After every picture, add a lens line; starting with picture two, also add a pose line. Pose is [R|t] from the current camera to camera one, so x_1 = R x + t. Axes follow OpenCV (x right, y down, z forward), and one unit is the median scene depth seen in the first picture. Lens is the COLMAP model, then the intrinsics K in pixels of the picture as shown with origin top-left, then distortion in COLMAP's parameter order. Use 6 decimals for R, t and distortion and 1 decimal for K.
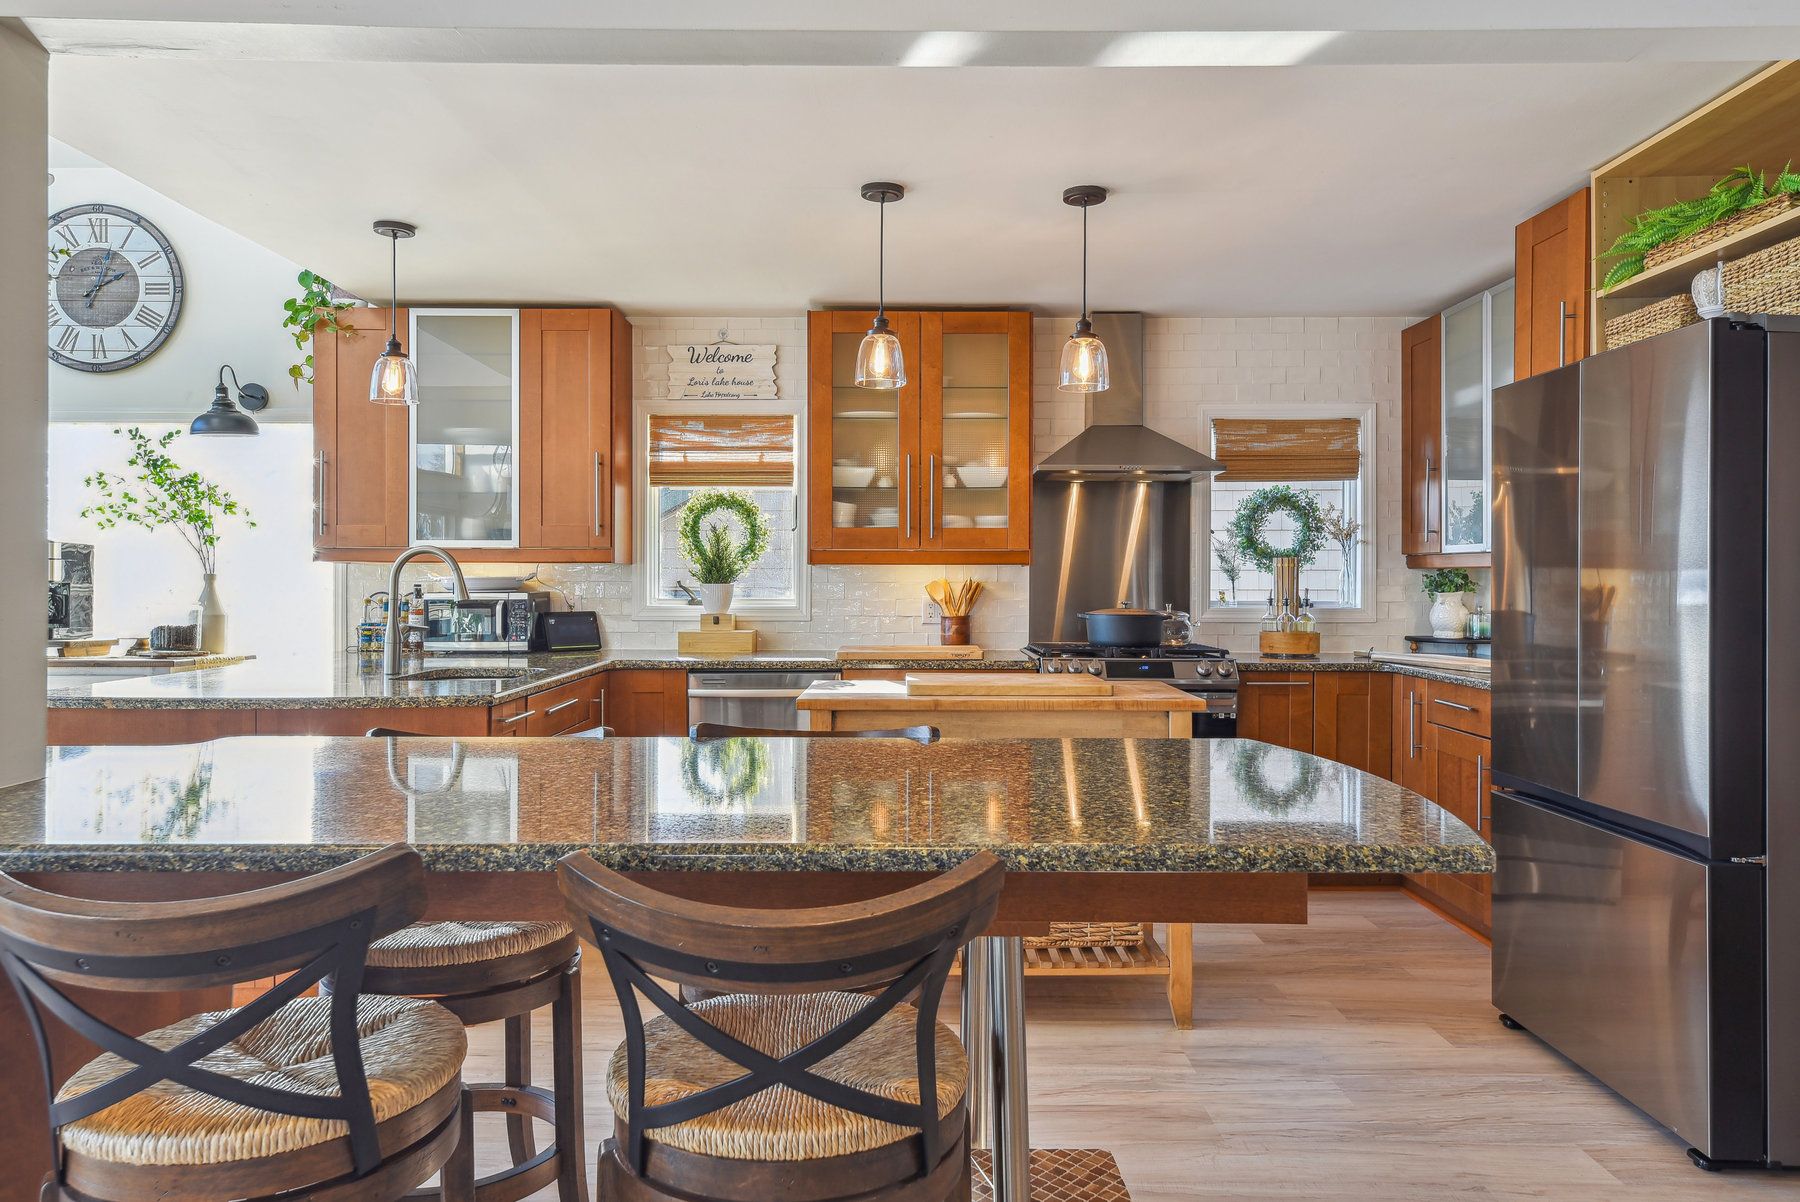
lens RADIAL K [[1189.7, 0, 897.5], [0, 1189.7, 579.0], [0, 0, 1]] dist [0.021082, -0.003457]
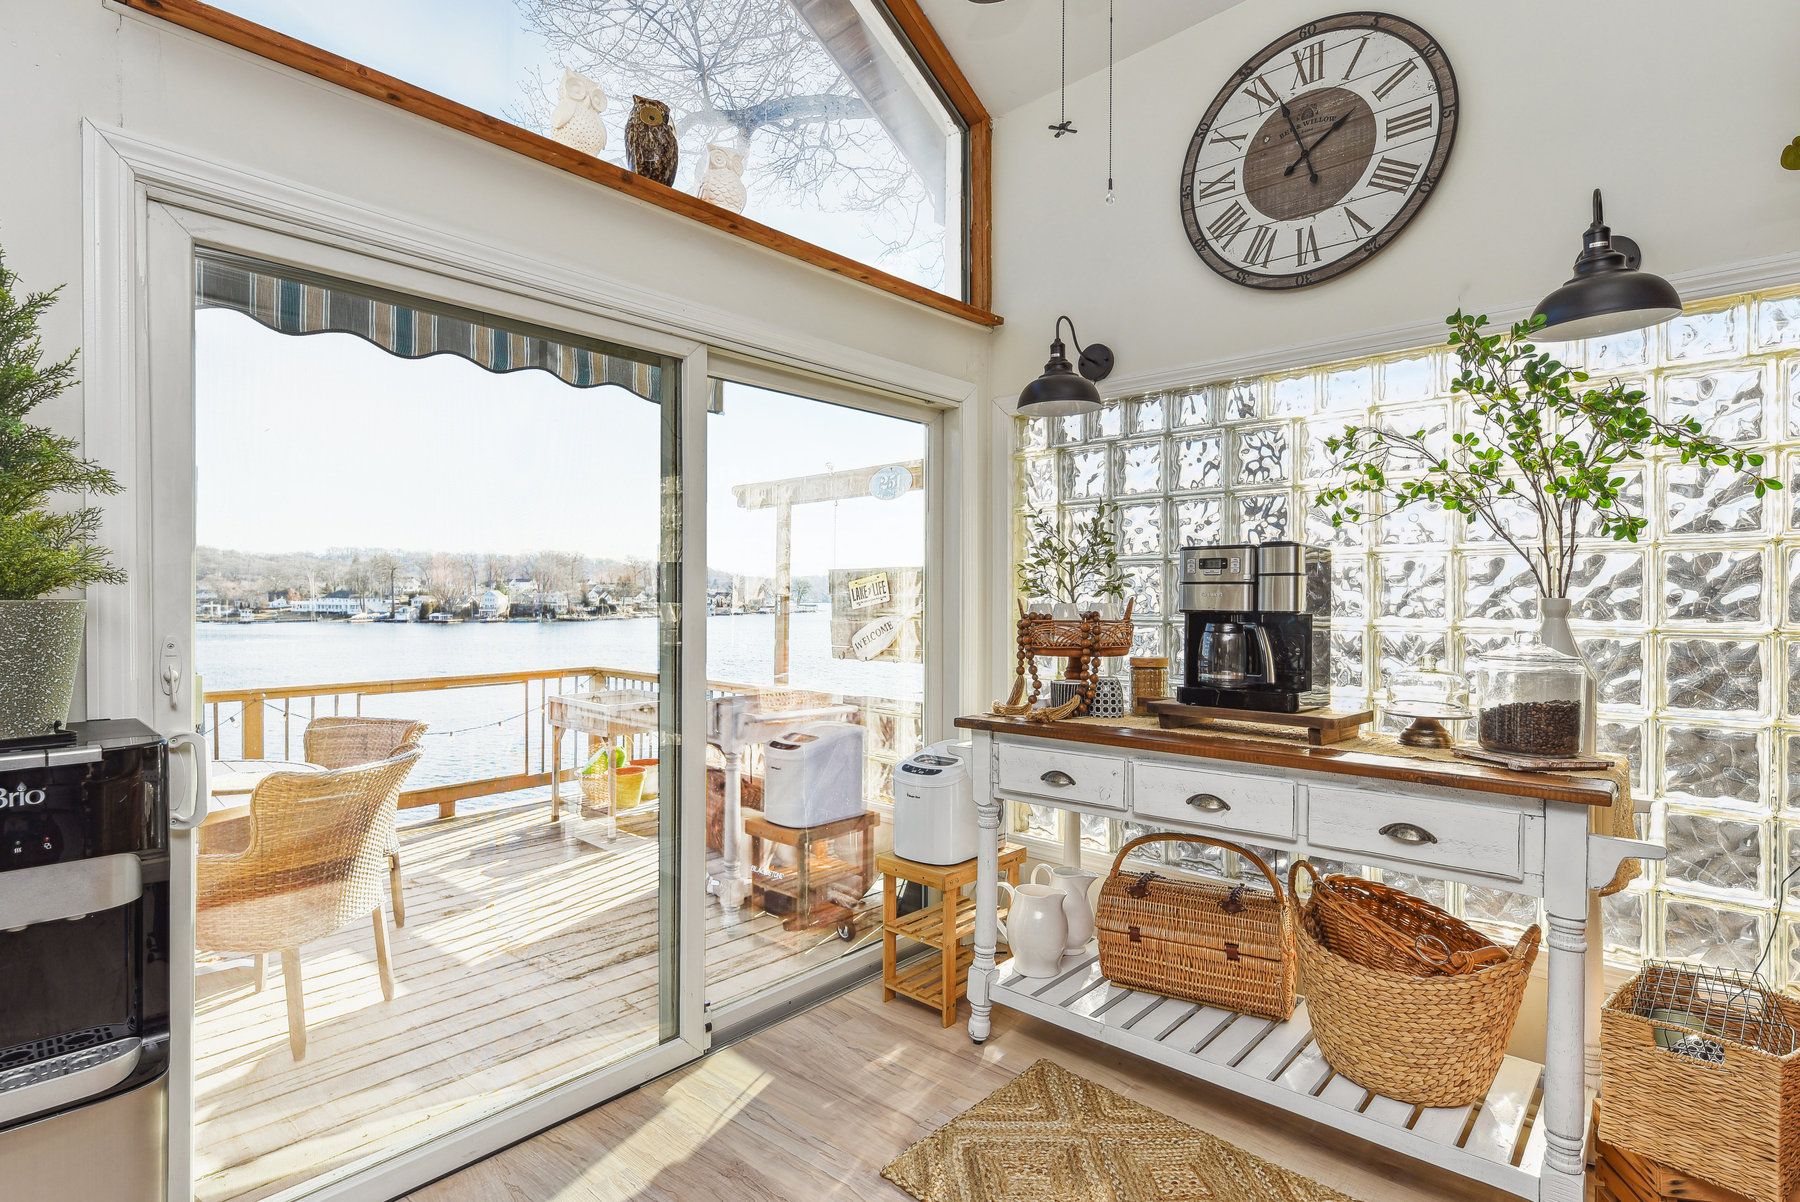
lens RADIAL K [[908.8, 0, 900.0], [0, 908.8, 601.0], [0, 0, 1]] dist [0.011213, -0.000308]
pose [[0.733699, 0.002681, -0.679469, -0.502729], [0.000580, 0.999989, 0.004572, -0.005417], [0.679474, -0.003749, 0.733690, 0.501957]]
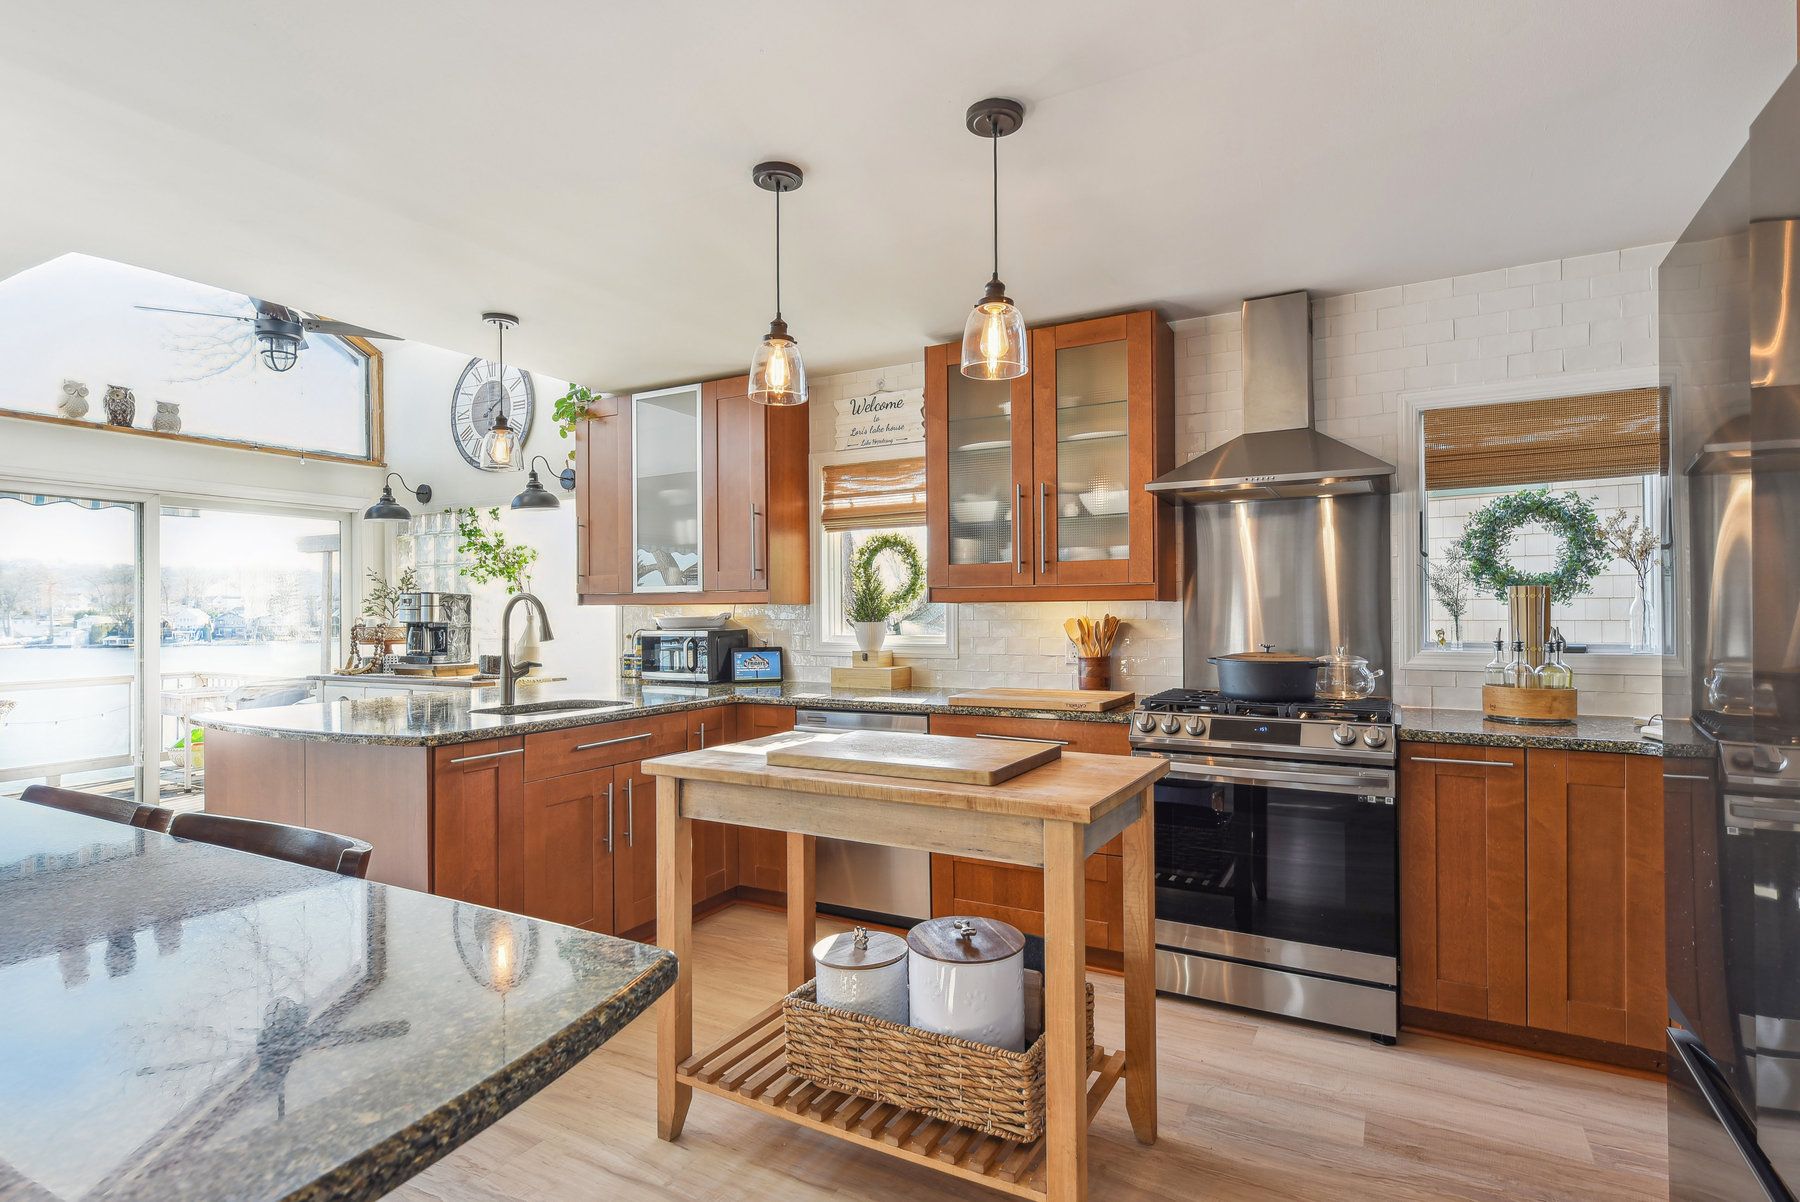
lens RADIAL K [[908.8, 0, 900.0], [0, 908.8, 601.0], [0, 0, 1]] dist [0.011213, -0.000308]
pose [[0.873655, -0.012807, -0.486377, 0.262372], [0.009366, 0.999911, -0.009505, -0.006572], [0.486455, 0.003748, 0.873698, 0.316713]]
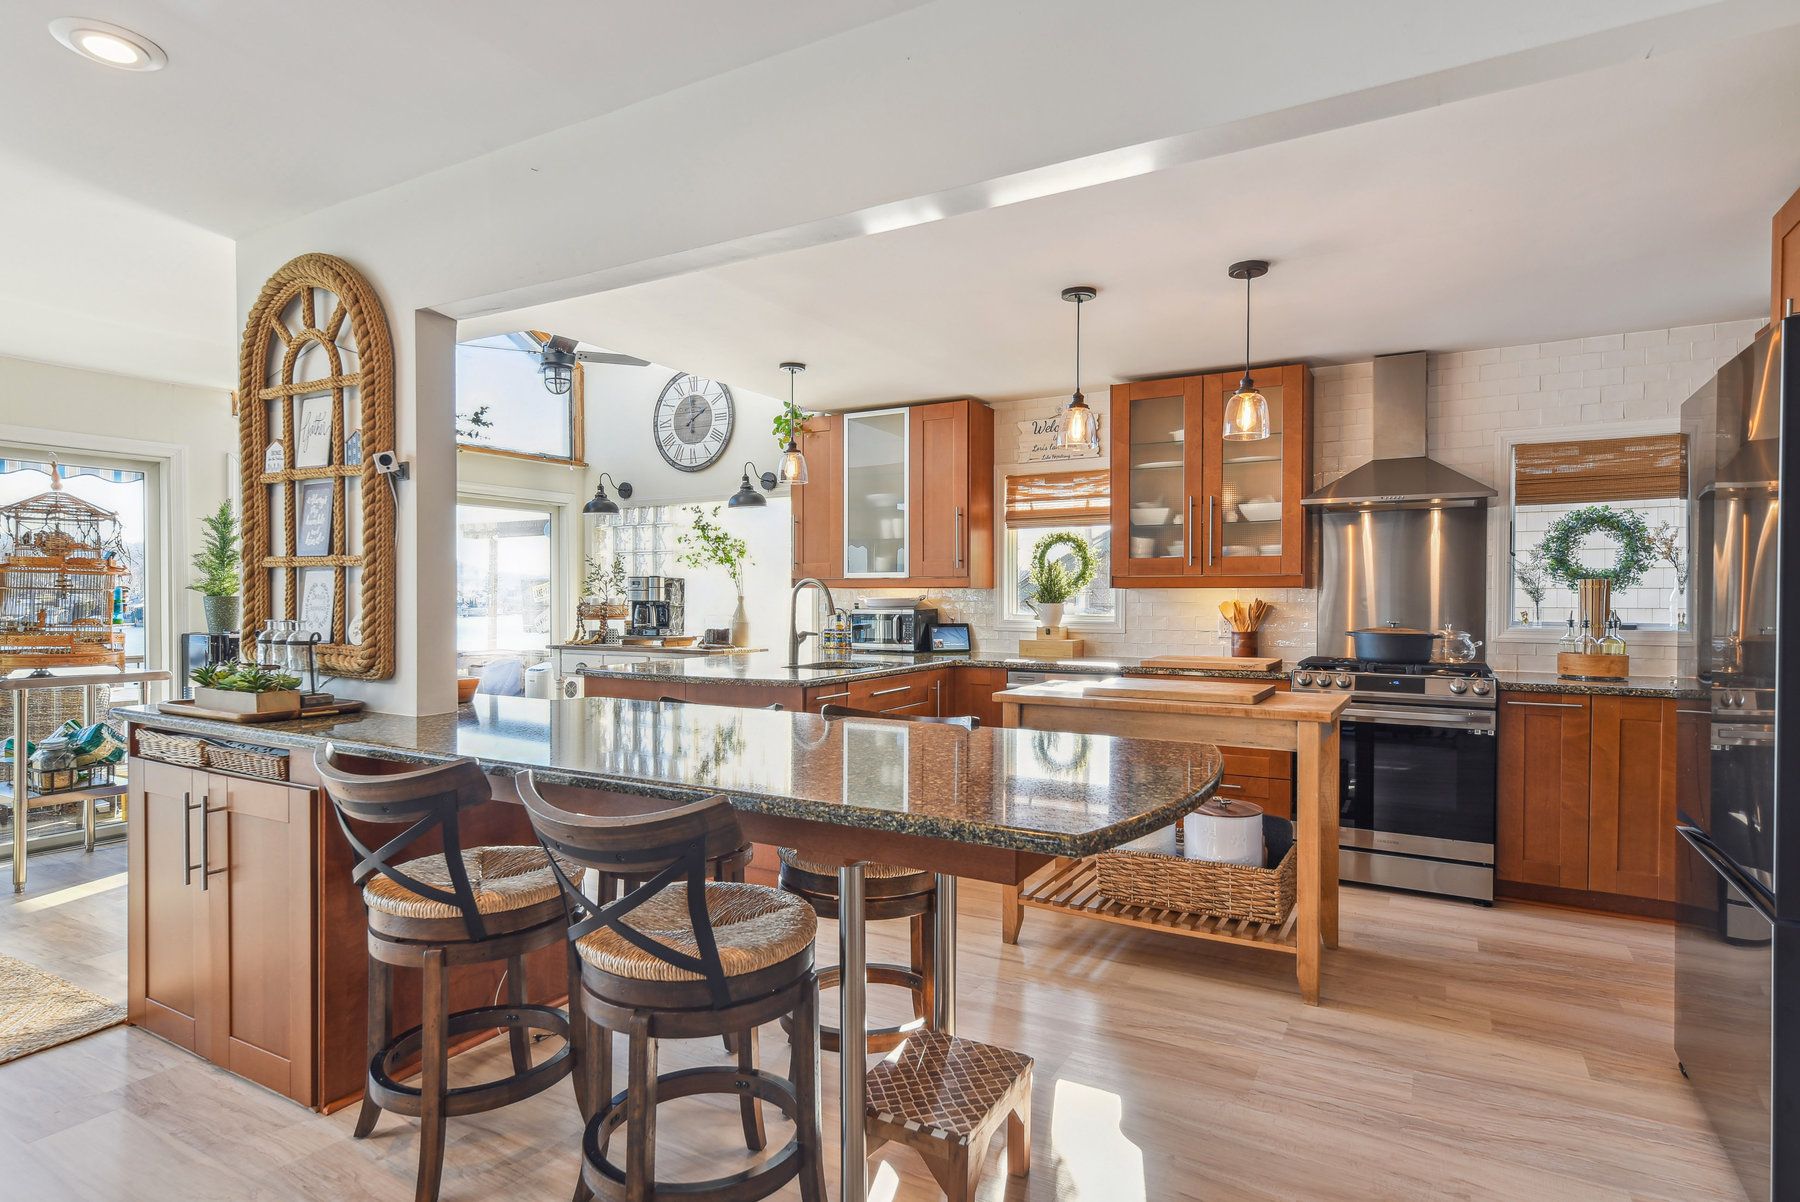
lens RADIAL K [[950.5, 0, 902.3], [0, 950.5, 604.7], [0, 0, 1]] dist [0.013584, 0.000474]
pose [[0.868539, 0.003935, -0.495605, 0.222231], [0.001298, 0.999947, 0.010215, -0.005309], [0.495619, -0.009516, 0.868488, 0.022200]]
